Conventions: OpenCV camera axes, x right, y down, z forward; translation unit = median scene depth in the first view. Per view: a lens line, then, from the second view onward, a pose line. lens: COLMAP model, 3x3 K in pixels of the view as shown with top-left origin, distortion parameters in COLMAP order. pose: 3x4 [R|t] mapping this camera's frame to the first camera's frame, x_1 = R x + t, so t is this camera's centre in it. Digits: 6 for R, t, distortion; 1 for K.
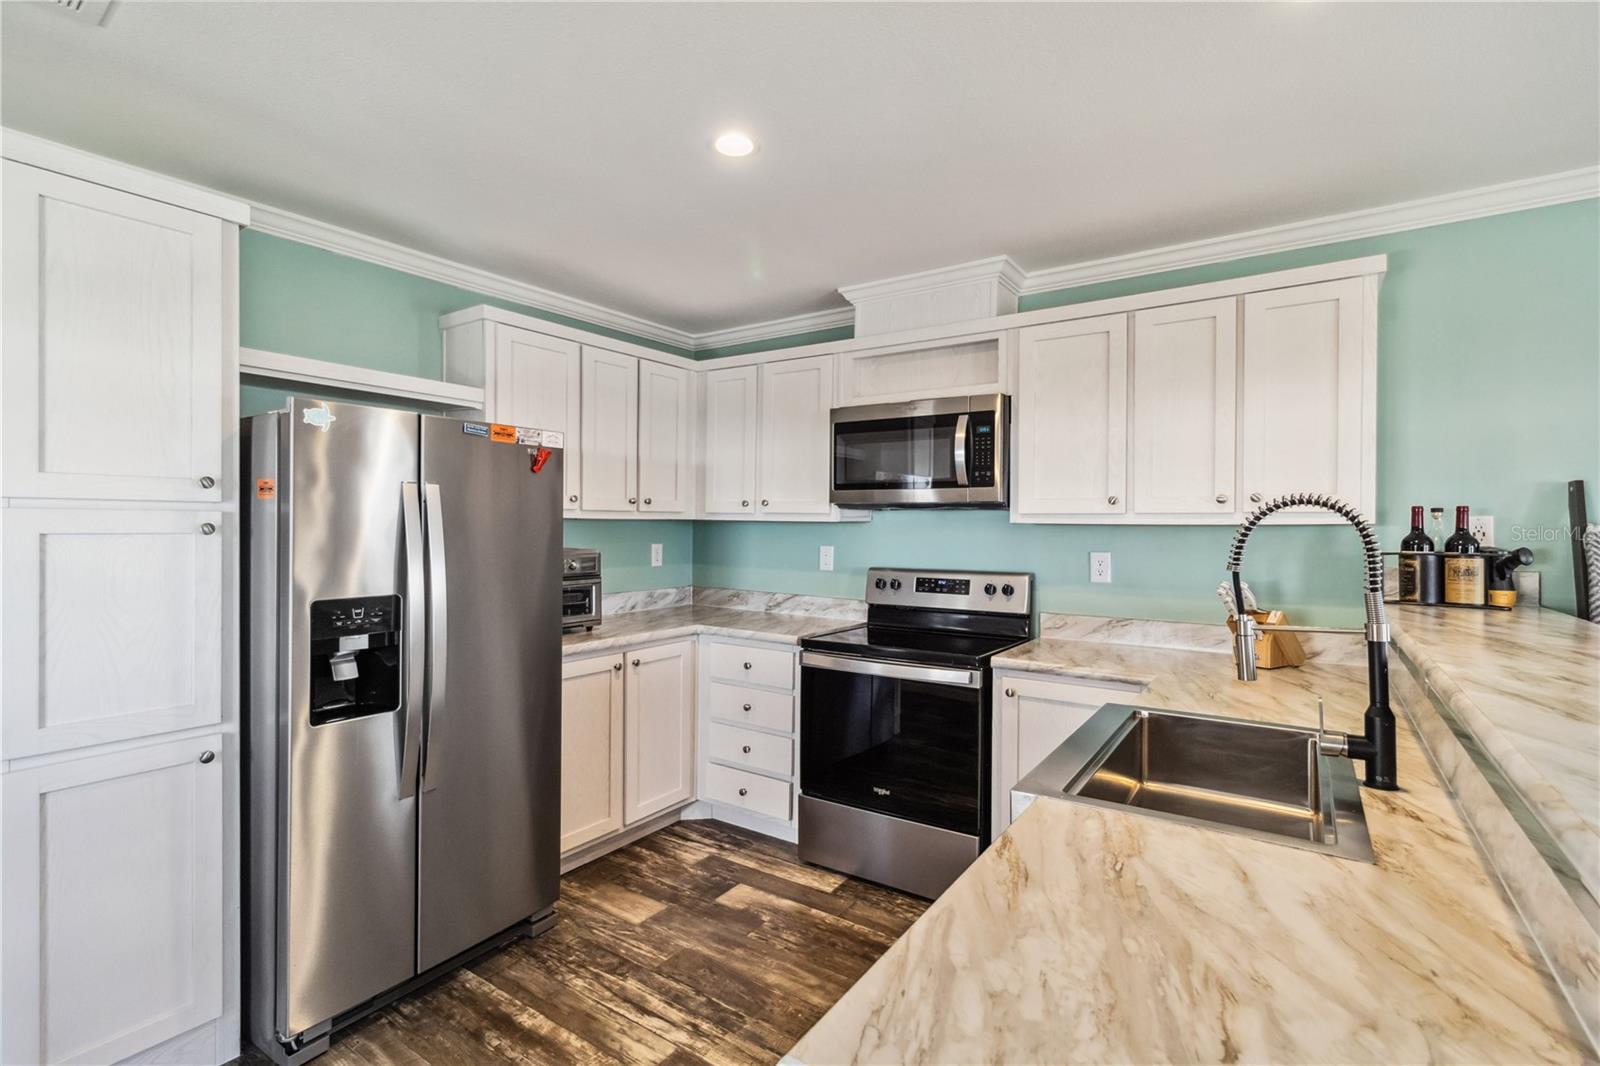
lens RADIAL K [[746.4, 0, 793.9], [0, 746.4, 527.3], [0, 0, 1]] dist [-0.001259, 0.001632]
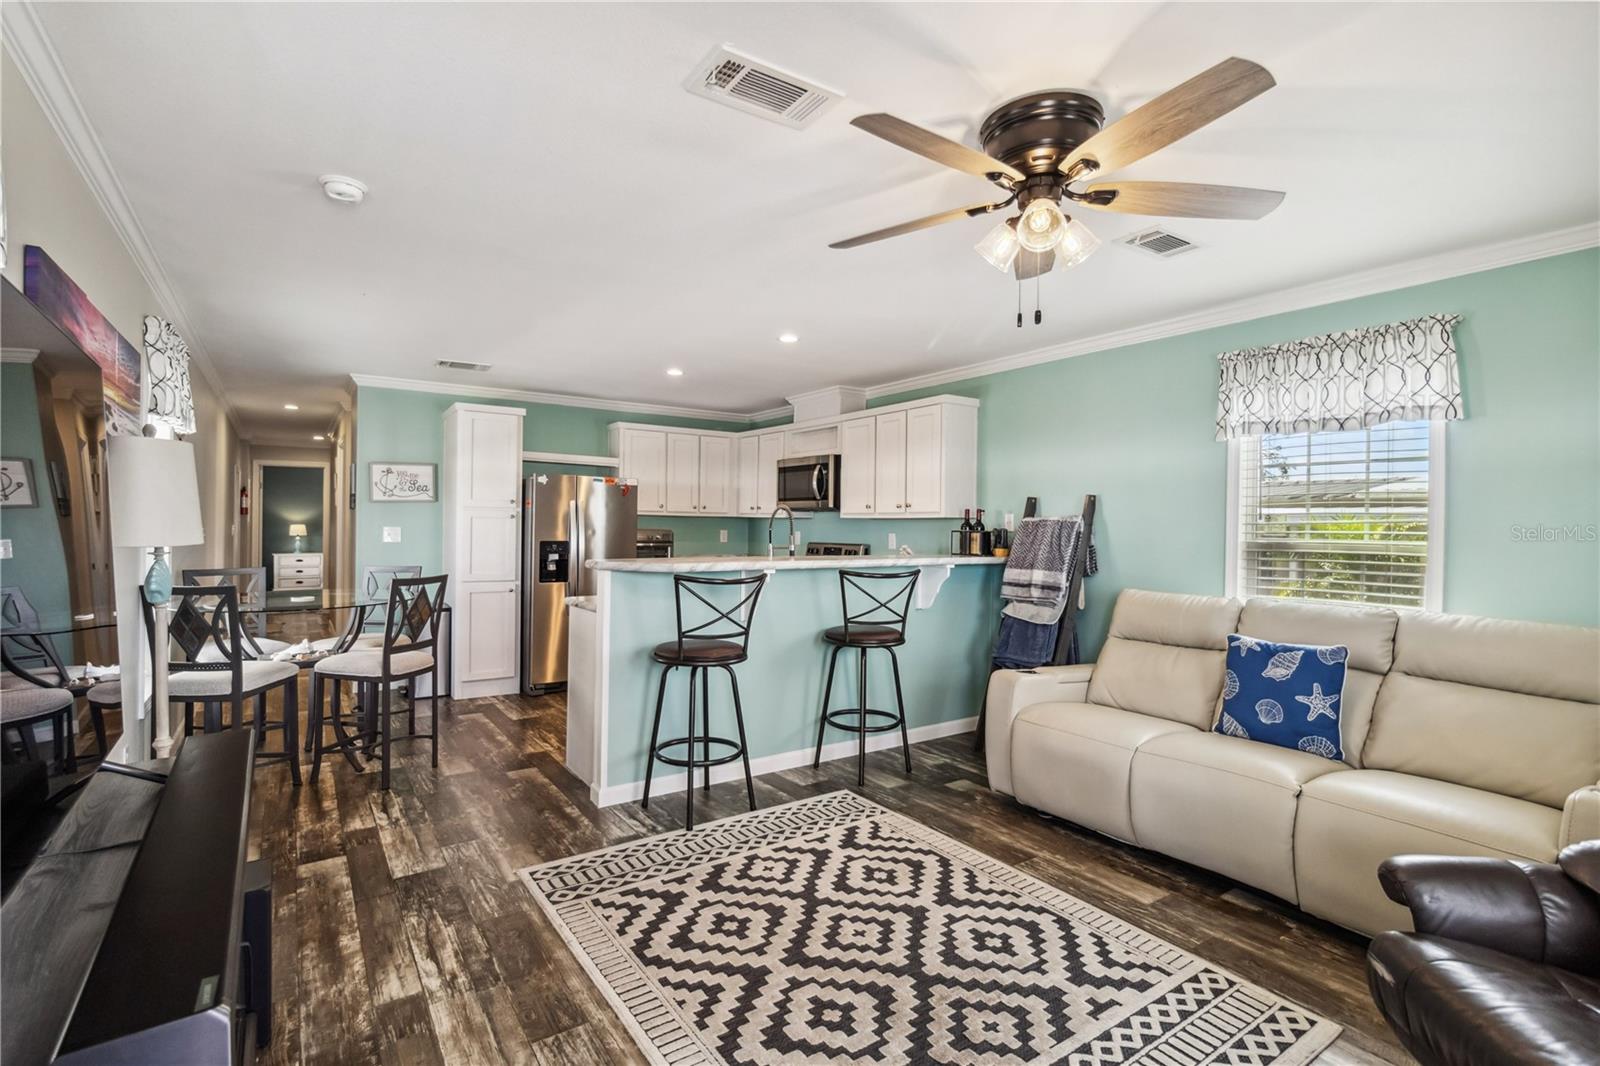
lens RADIAL K [[746.4, 0, 793.6], [0, 746.4, 530.1], [0, 0, 1]] dist [-0.001259, 0.001632]
pose [[0.932589, 0.009635, -0.360811, 0.891129], [-0.010782, 0.999941, -0.001165, 0.030743], [0.360779, 0.004977, 0.932638, -0.918756]]
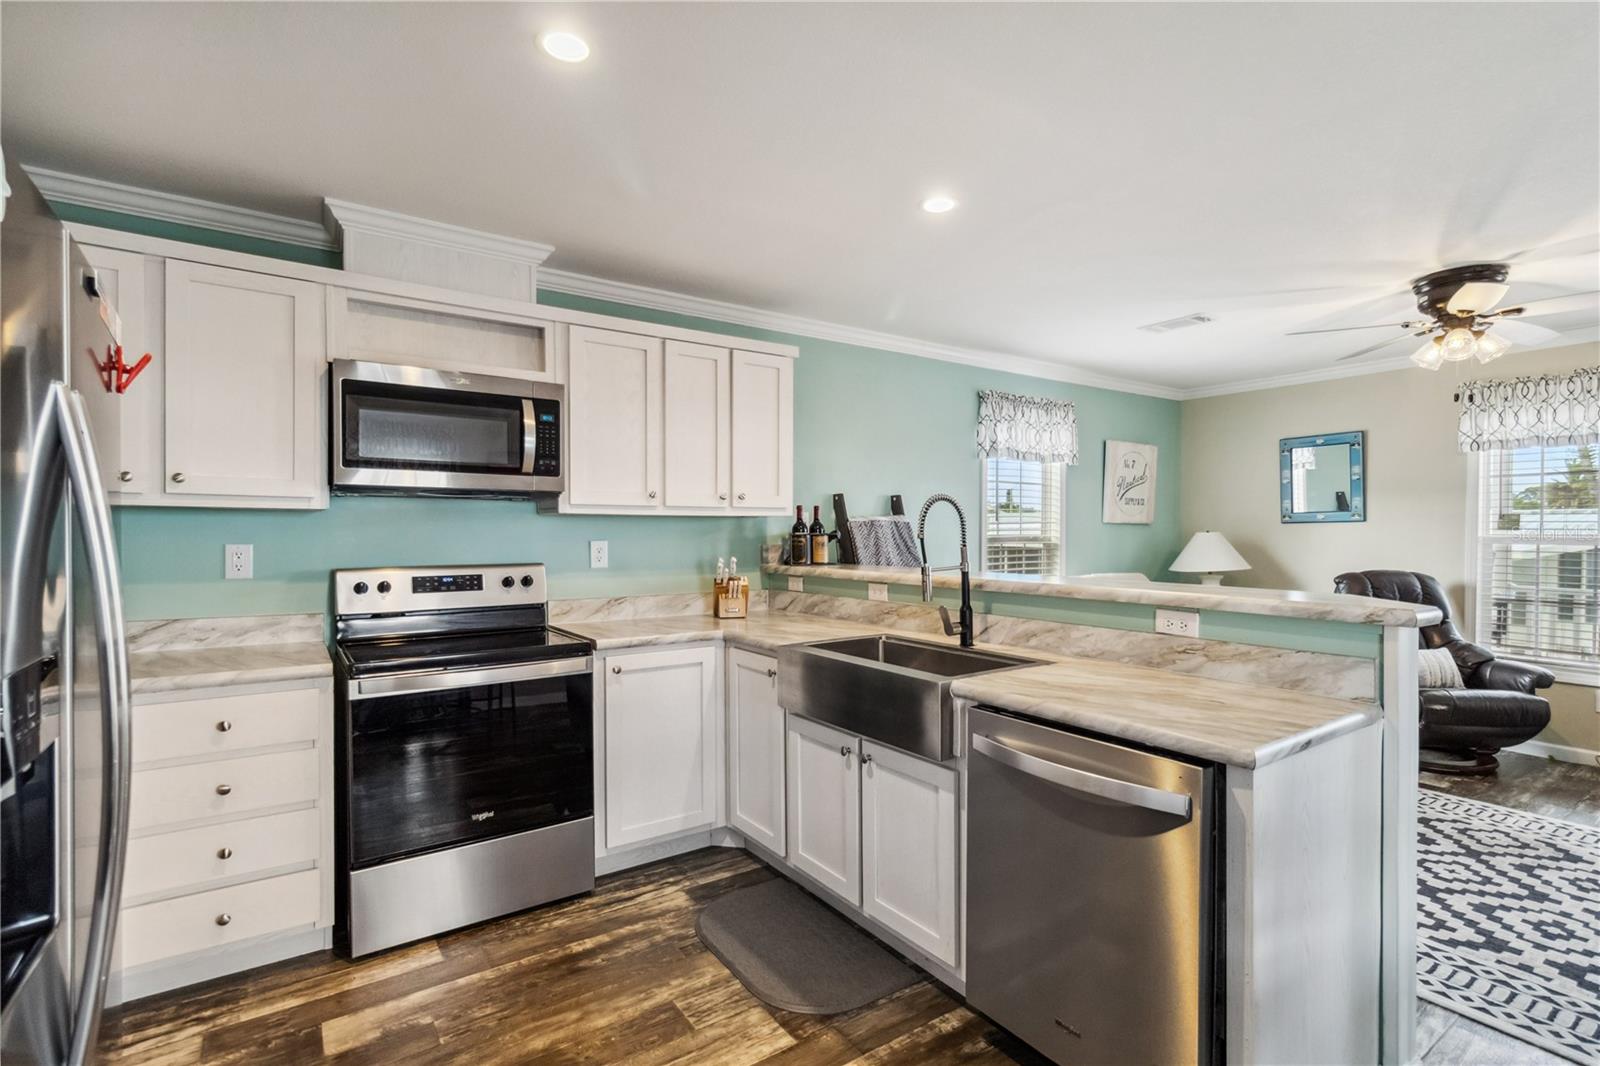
lens RADIAL K [[746.4, 0, 796.3], [0, 746.4, 543.9], [0, 0, 1]] dist [-0.001259, 0.001632]
pose [[0.356699, -0.021997, 0.933960, -0.544853], [0.006554, 0.999757, 0.021043, 0.016894], [-0.934196, -0.001385, 0.356756, 0.329978]]
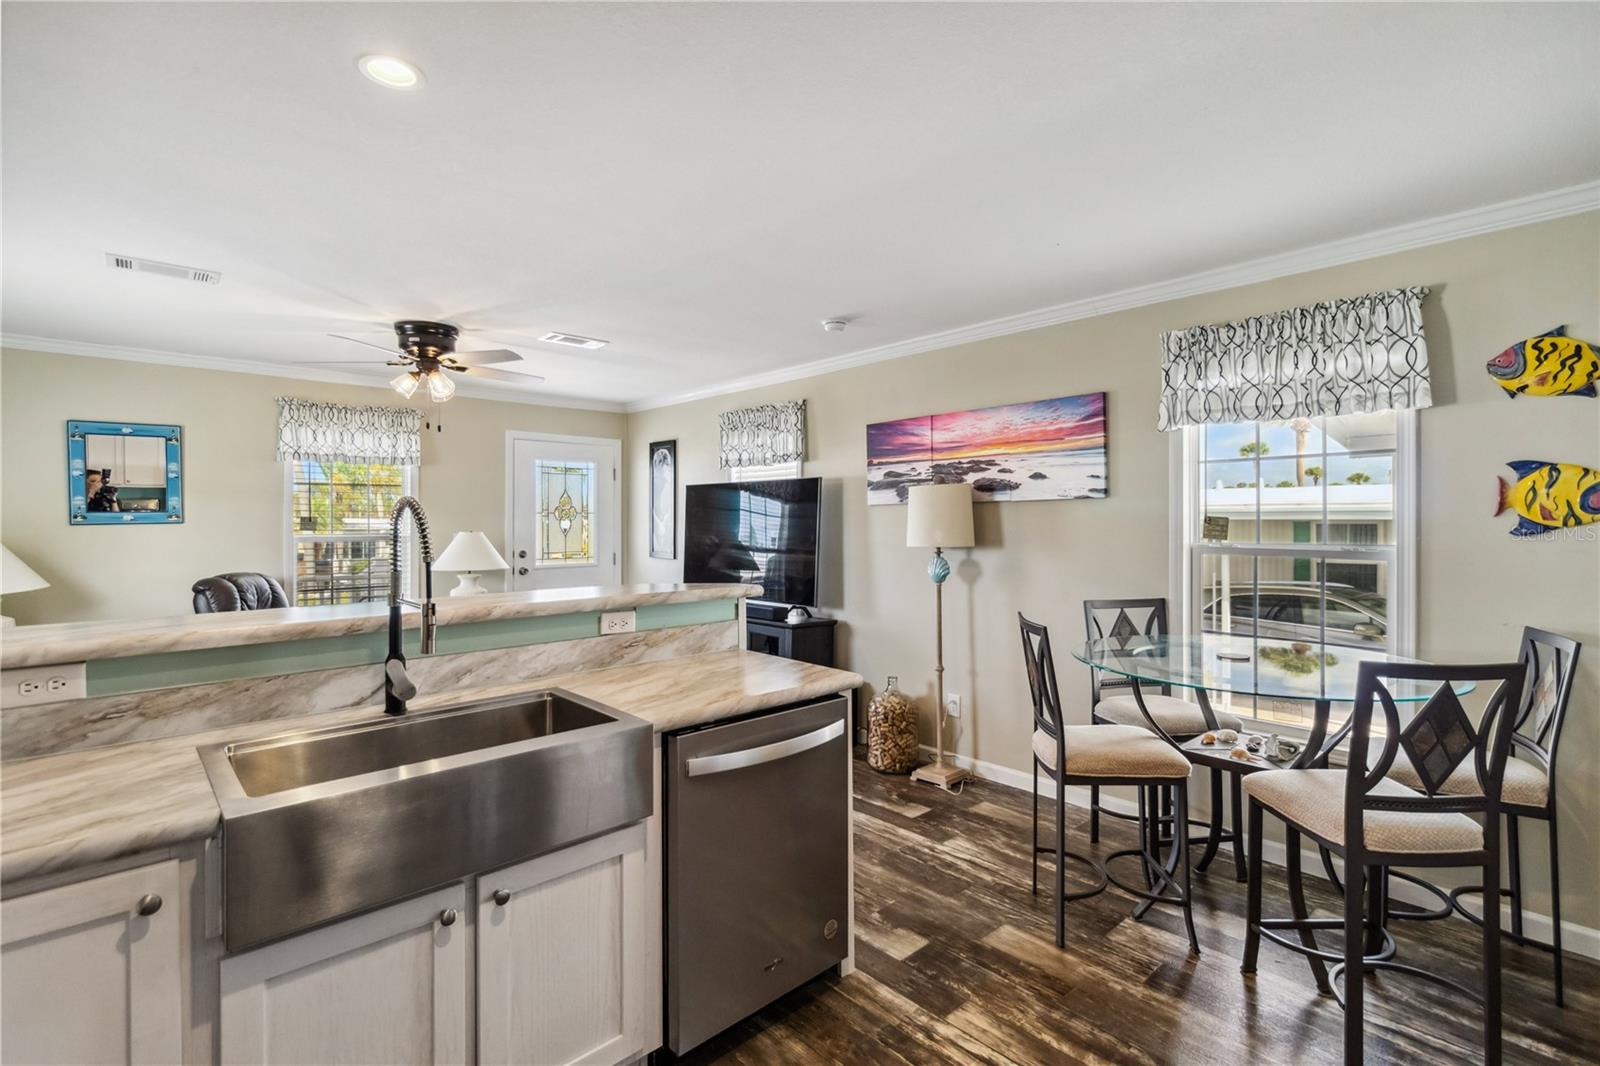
lens RADIAL K [[746.4, 0, 791.7], [0, 746.4, 524.6], [0, 0, 1]] dist [-0.001259, 0.001632]
pose [[-0.975758, -0.001376, 0.218848, -0.098341], [0.001320, 0.999925, 0.012173, -0.005073], [-0.218848, 0.012166, -0.975683, 0.998920]]
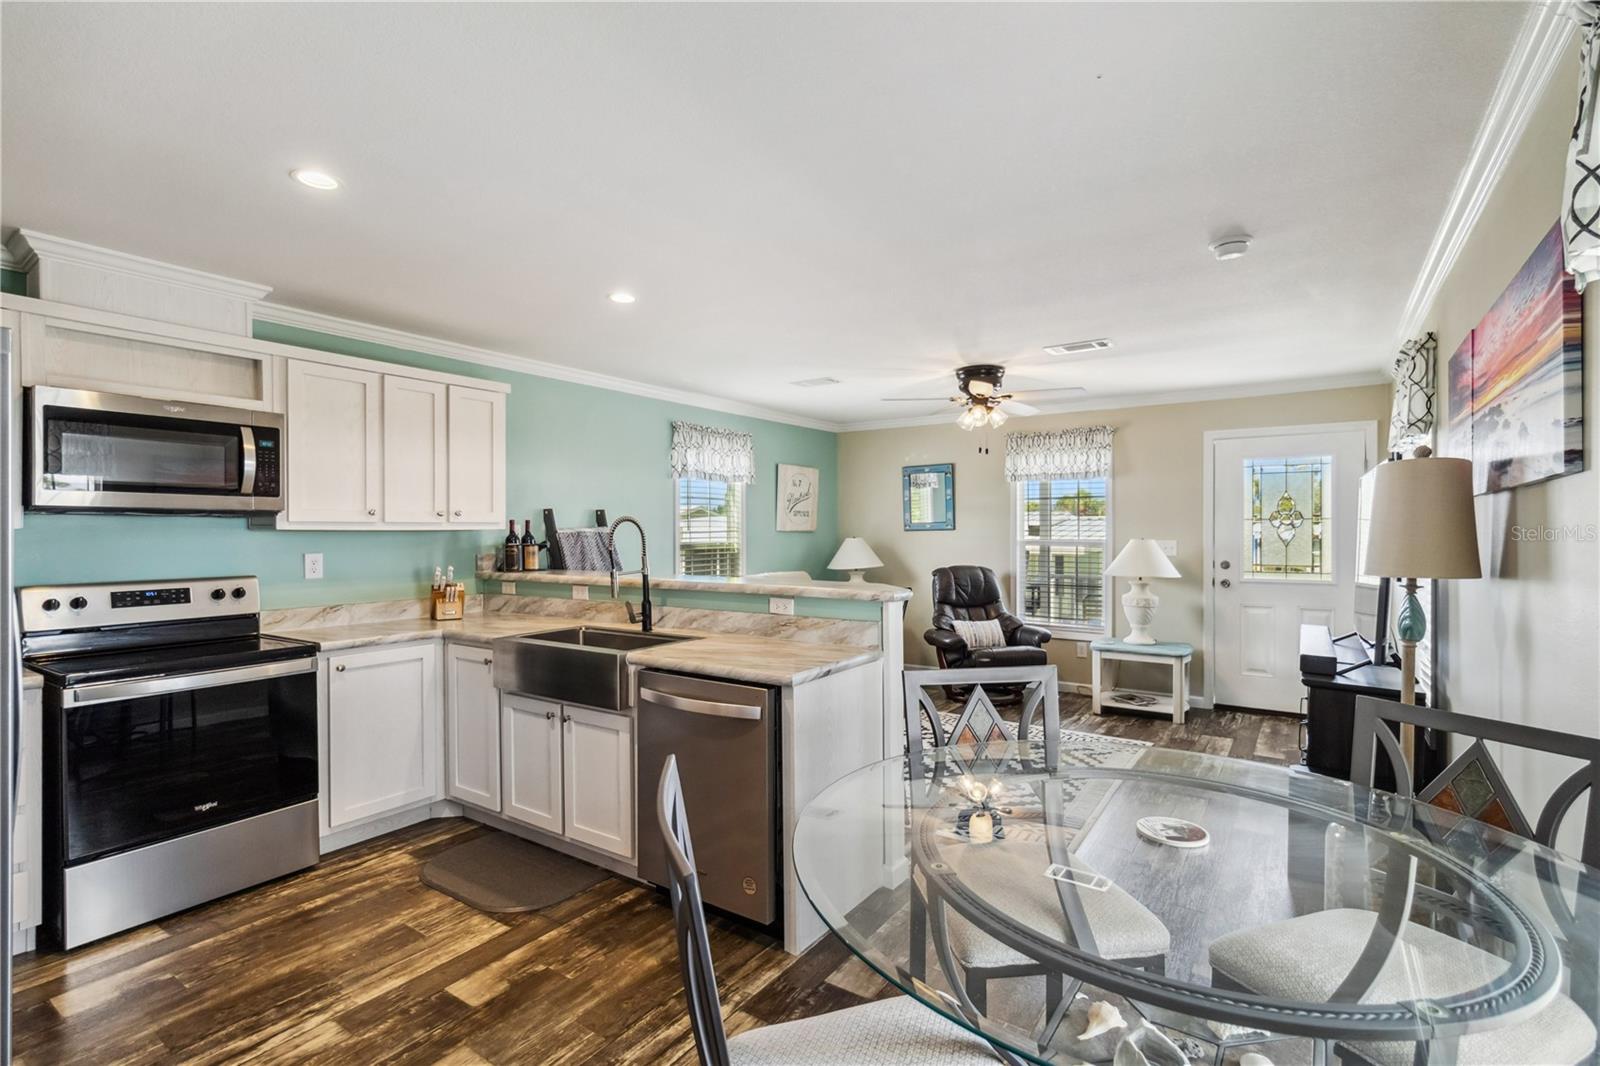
lens RADIAL K [[746.4, 0, 793.8], [0, 746.4, 534.1], [0, 0, 1]] dist [-0.001259, 0.001632]
pose [[0.001222, -0.009690, 0.999952, -0.820230], [0.008189, 0.999920, 0.009679, -0.003399], [-0.999966, 0.008176, 0.001301, 0.222628]]
